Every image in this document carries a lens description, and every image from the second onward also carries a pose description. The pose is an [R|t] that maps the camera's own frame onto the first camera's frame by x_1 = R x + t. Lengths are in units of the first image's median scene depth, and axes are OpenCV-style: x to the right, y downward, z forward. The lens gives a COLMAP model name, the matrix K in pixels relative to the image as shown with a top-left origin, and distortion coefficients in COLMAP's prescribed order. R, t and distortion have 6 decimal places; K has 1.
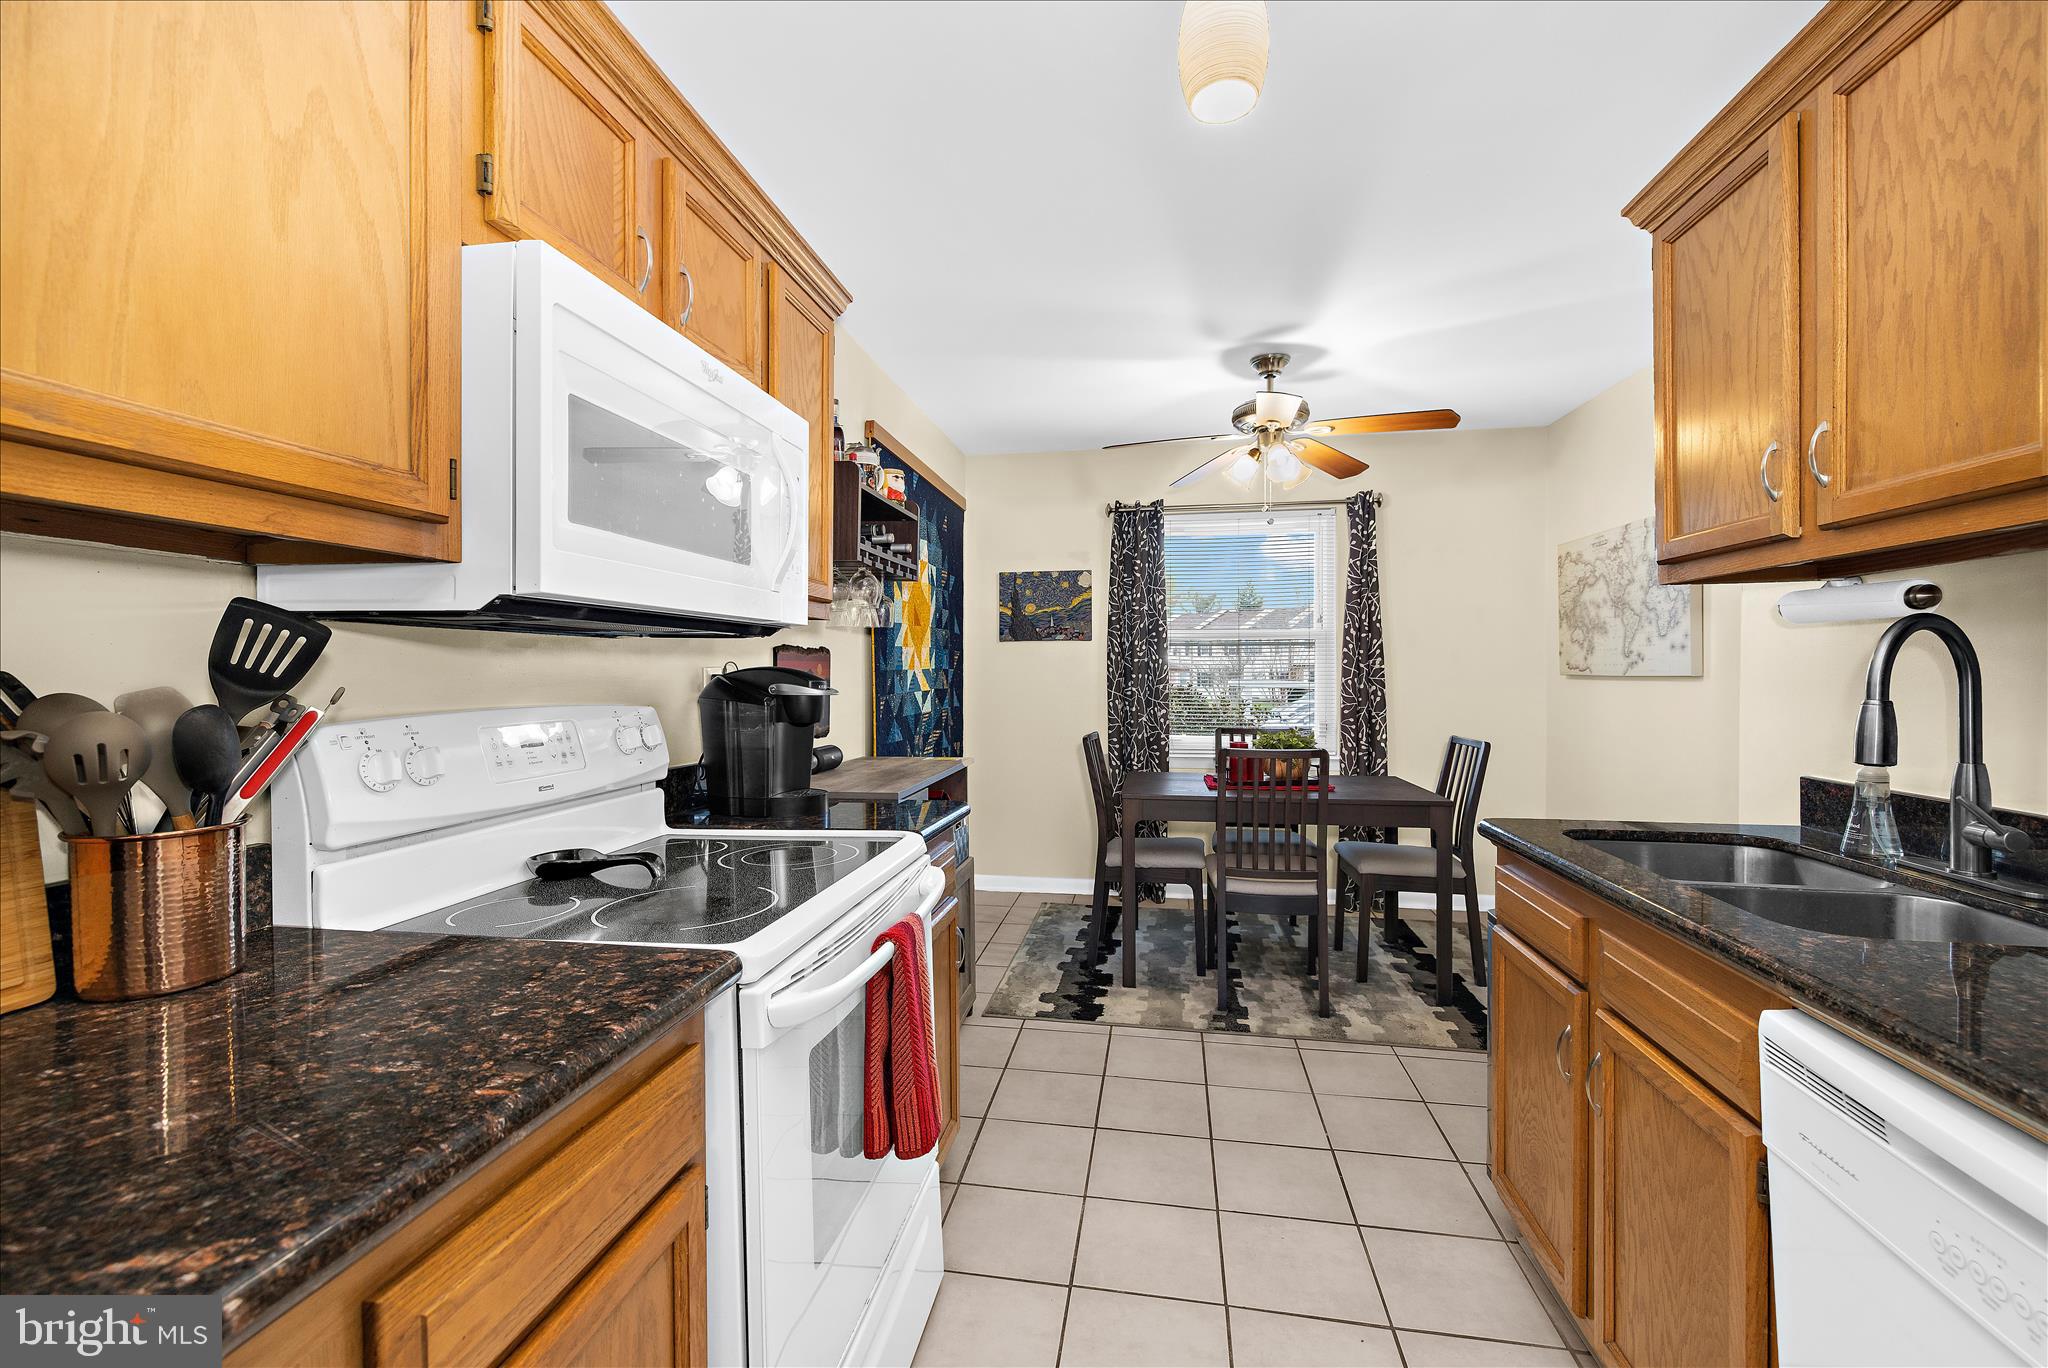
lens RADIAL K [[891.1, 0, 1008.1], [0, 891.1, 676.3], [0, 0, 1]] dist [-0.003050, -0.000400]
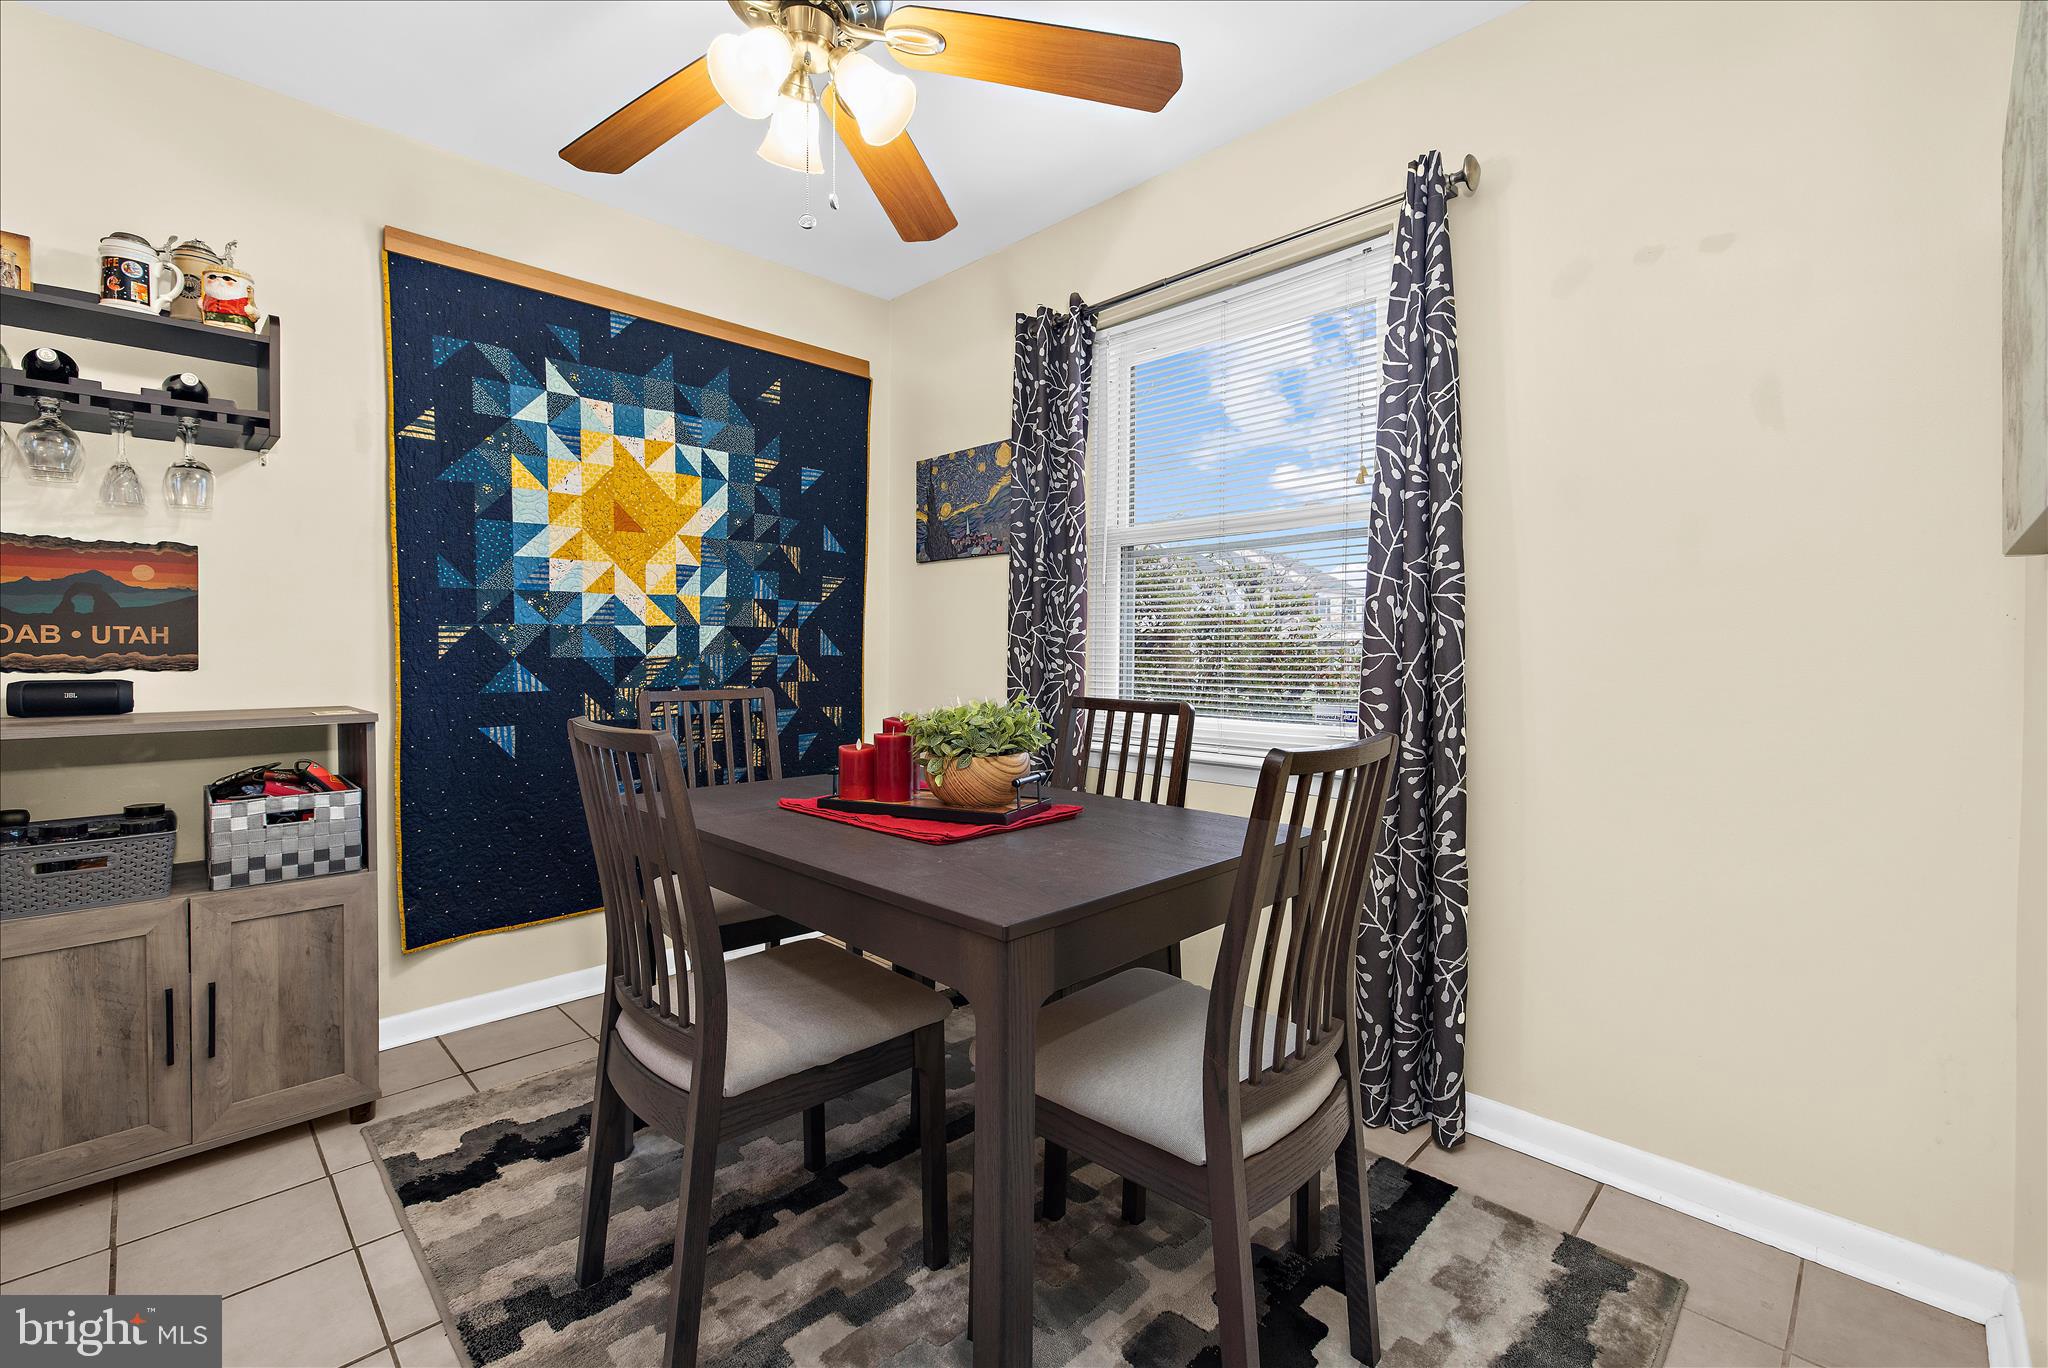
lens RADIAL K [[891.1, 0, 1028.4], [0, 891.1, 666.1], [0, 0, 1]] dist [-0.003050, -0.000400]
pose [[0.819692, 0.015423, -0.572597, 0.493399], [-0.010306, 0.999873, 0.012178, 0.032874], [0.572712, -0.004081, 0.819746, 0.537547]]
